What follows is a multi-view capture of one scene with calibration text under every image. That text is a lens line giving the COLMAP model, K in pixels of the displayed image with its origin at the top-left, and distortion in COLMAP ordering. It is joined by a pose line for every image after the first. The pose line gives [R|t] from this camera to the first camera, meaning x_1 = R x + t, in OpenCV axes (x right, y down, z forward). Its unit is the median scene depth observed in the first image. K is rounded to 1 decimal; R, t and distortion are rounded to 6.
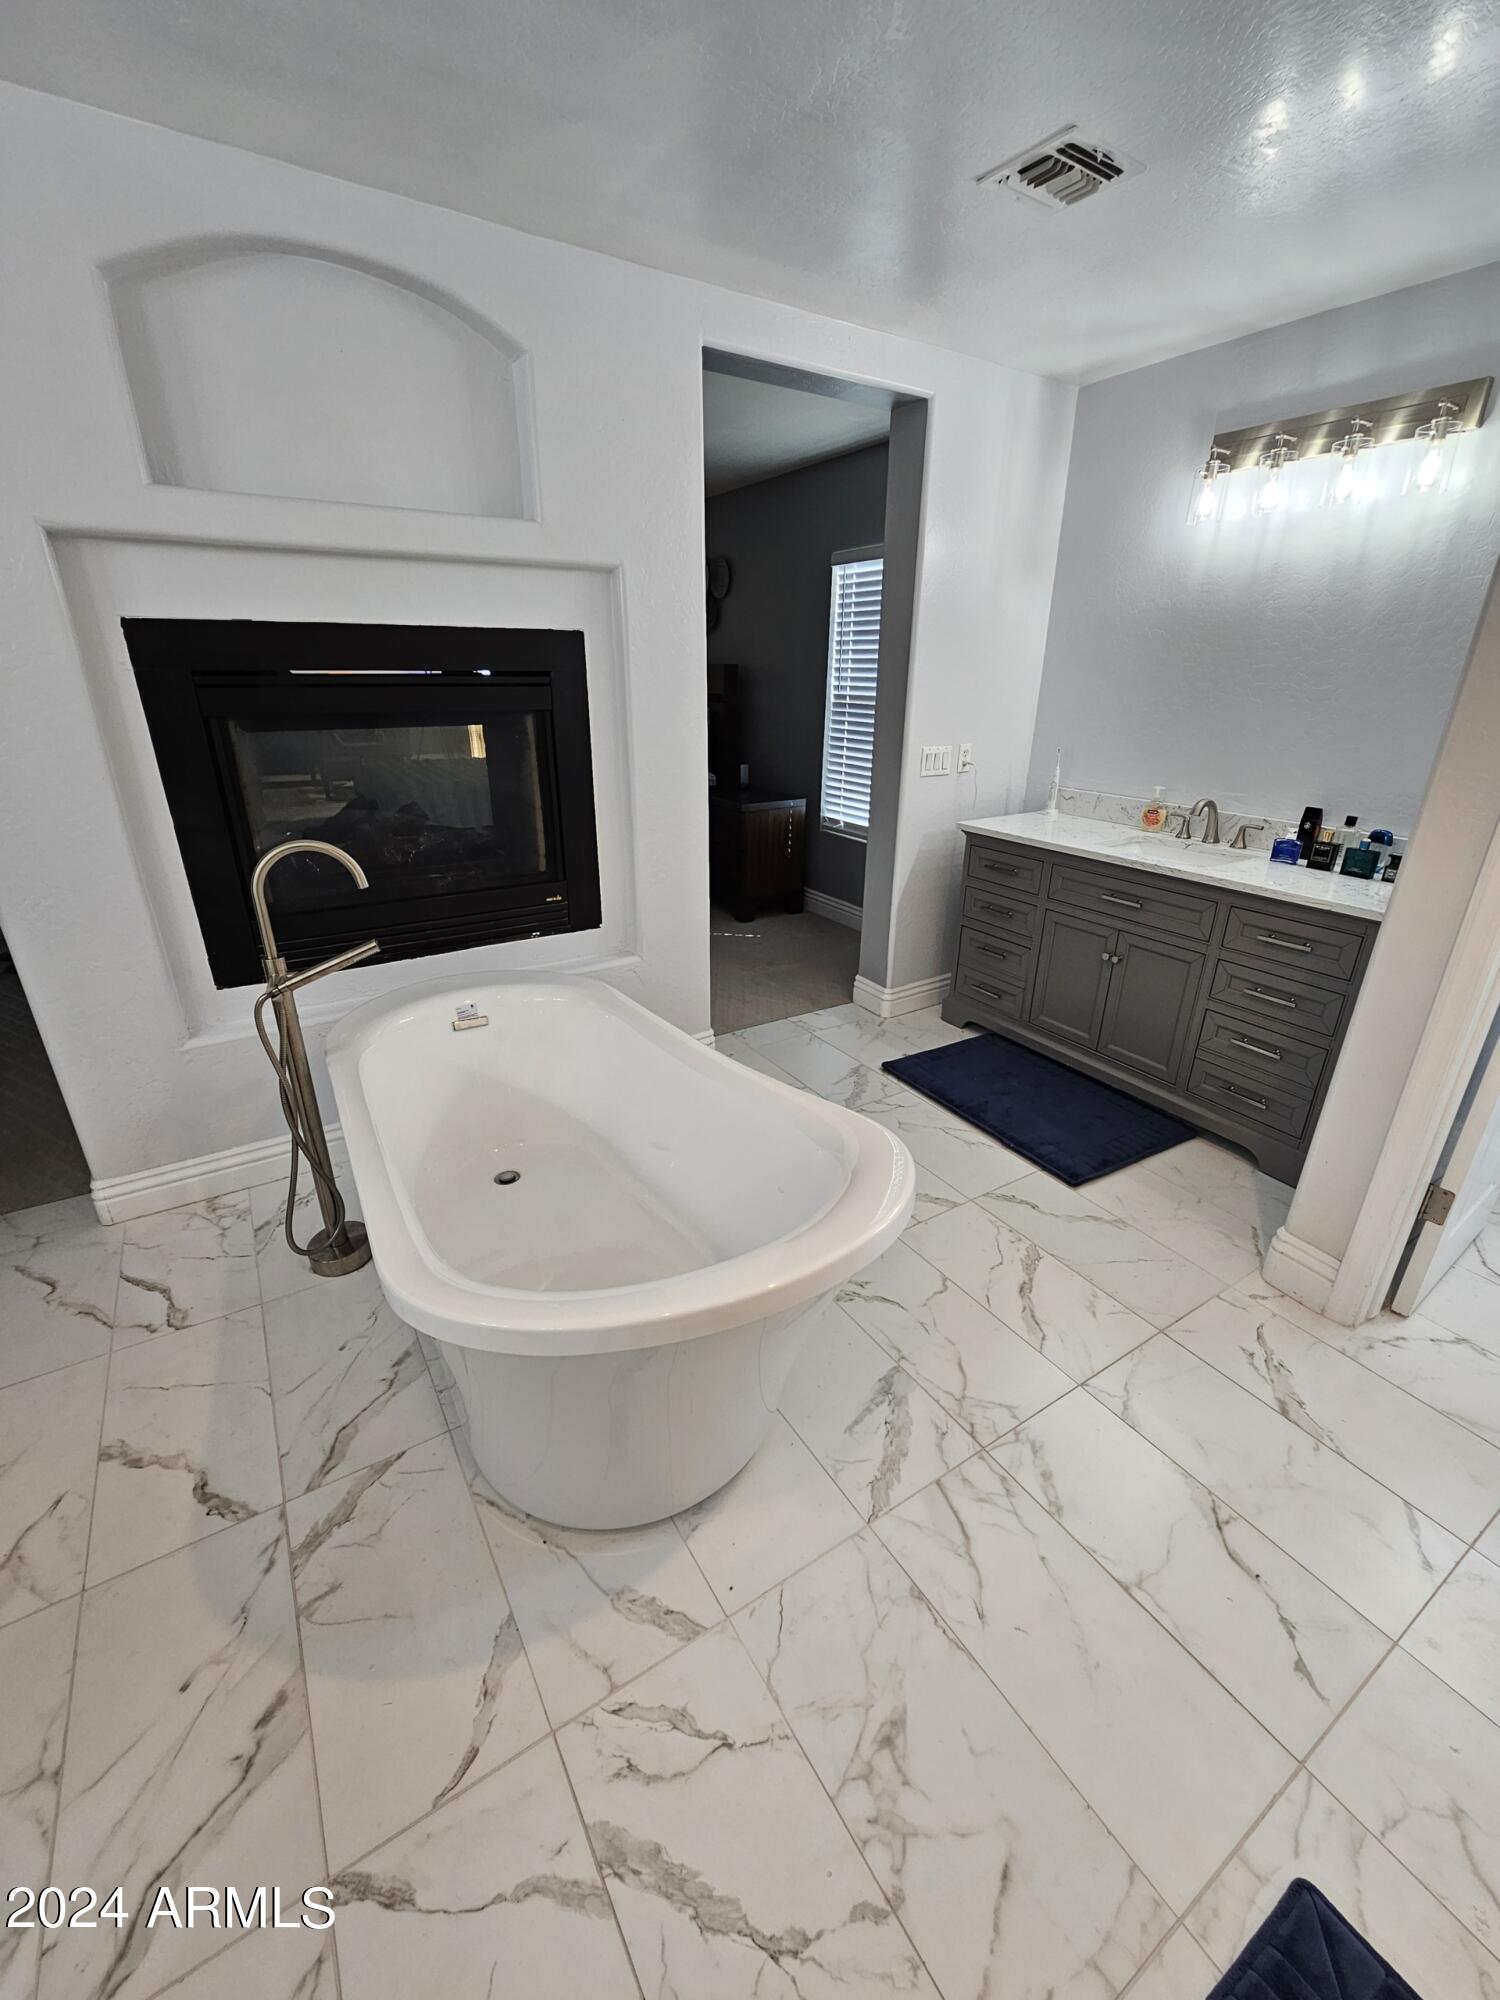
lens RADIAL K [[816.5, 0, 748.4], [0, 816.5, 998.6], [0, 0, 1]] dist [-0.000417, -0.000234]
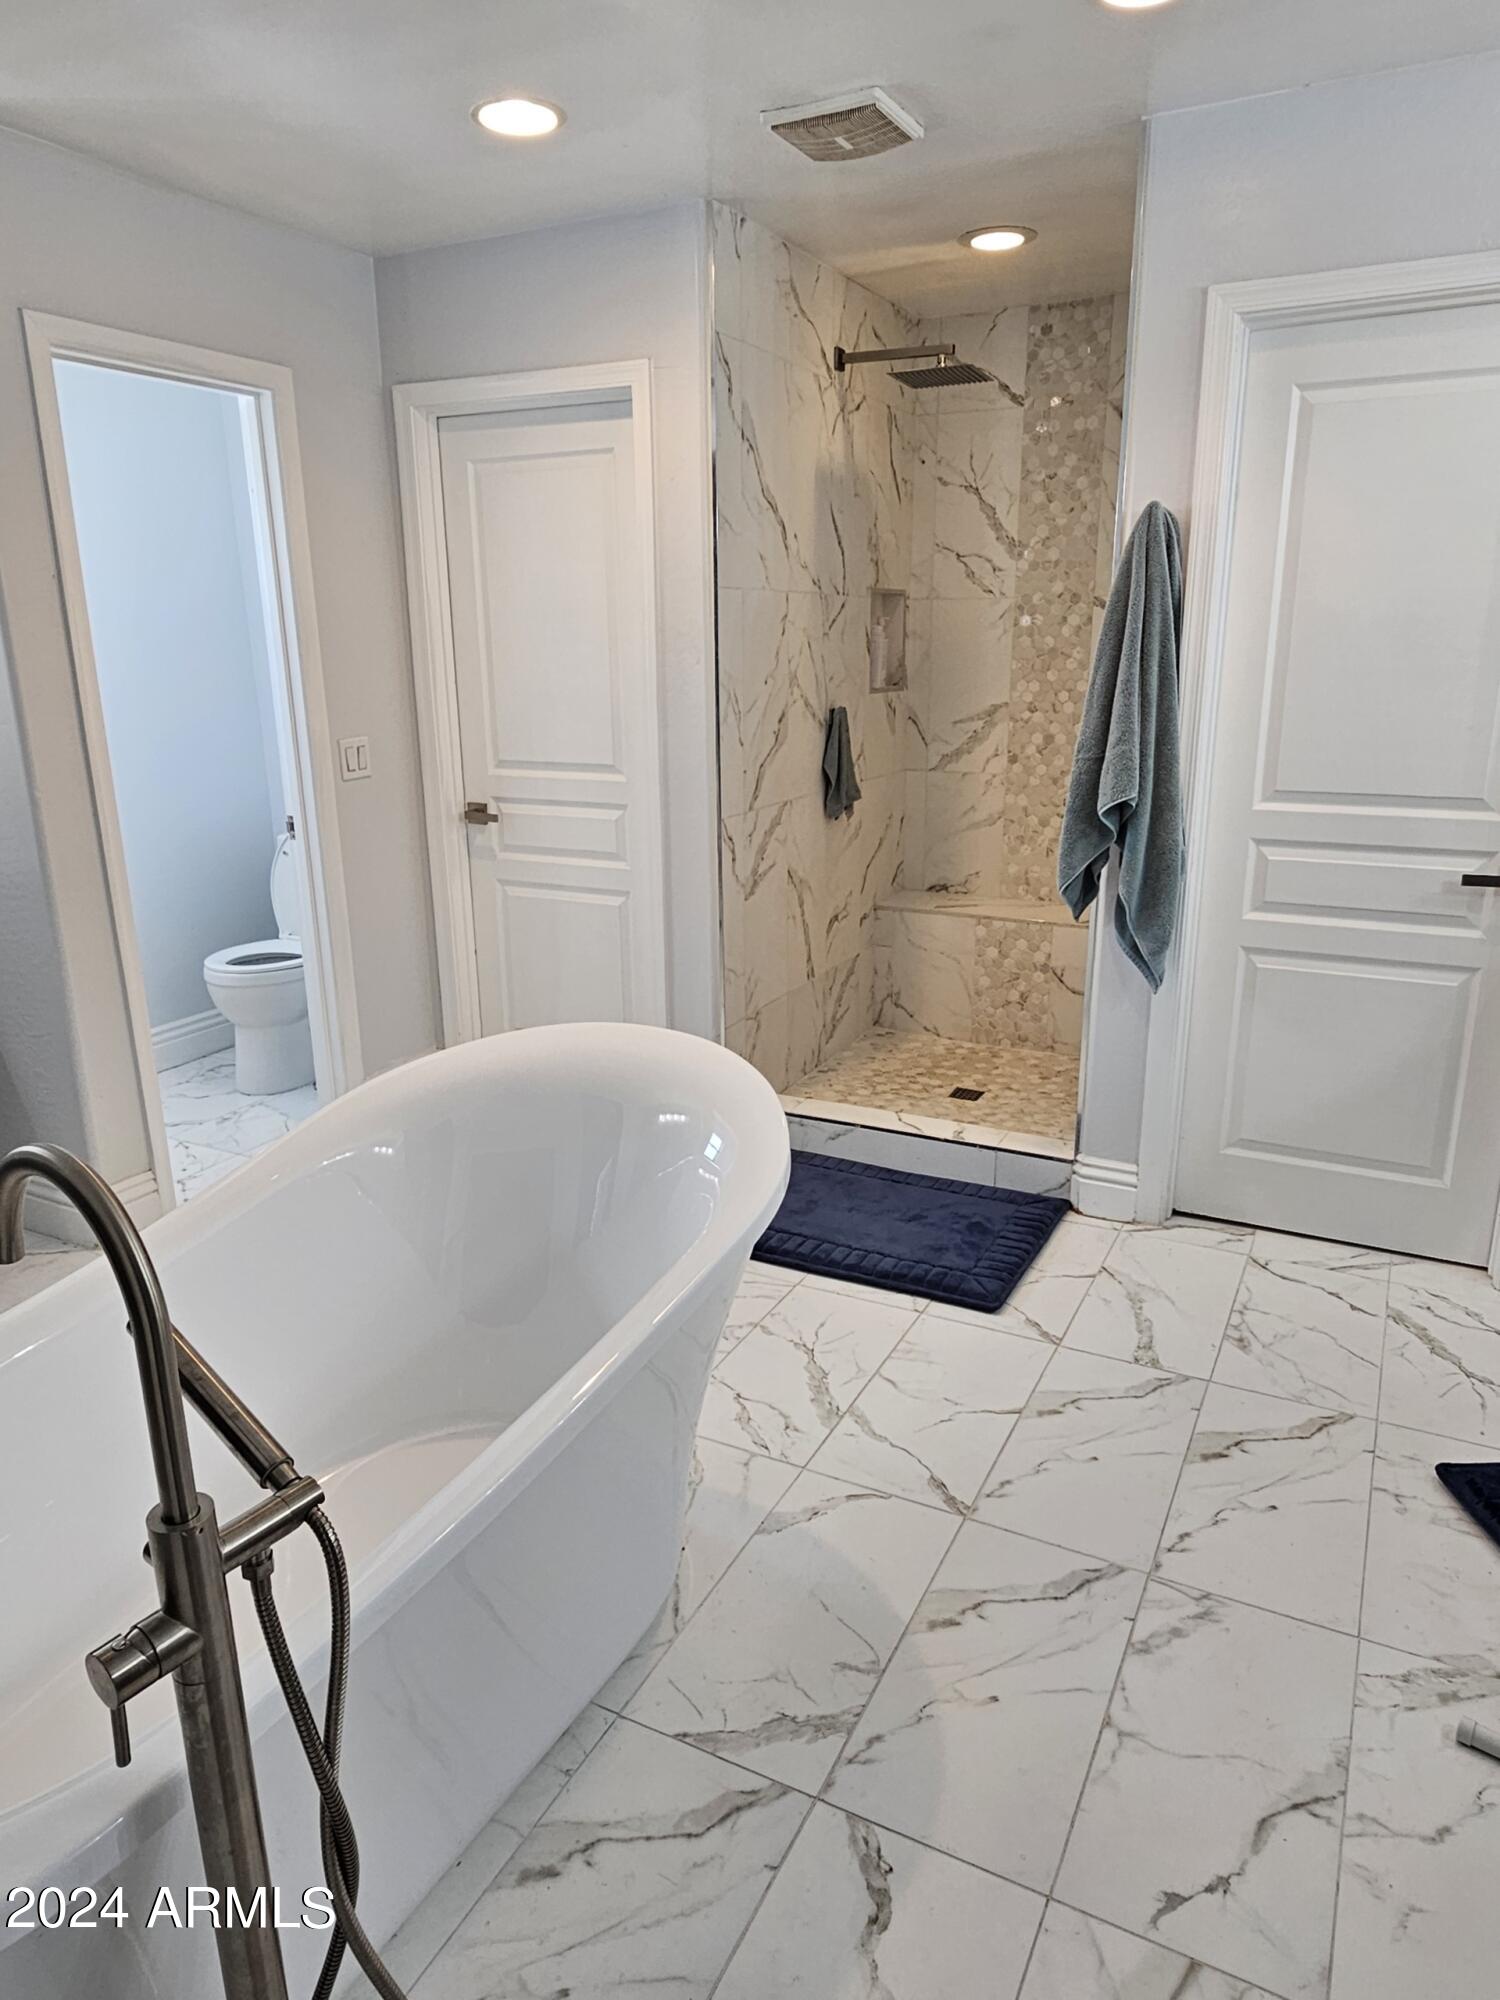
lens RADIAL K [[1244.9, 0, 754.9], [0, 1244.9, 997.2], [0, 0, 1]] dist [-0.010286, -0.002191]
pose [[-0.504744, -0.241640, 0.828760, -0.973694], [0.327346, 0.834754, 0.442753, -0.328764], [-0.798798, 0.494768, -0.342237, 0.835406]]
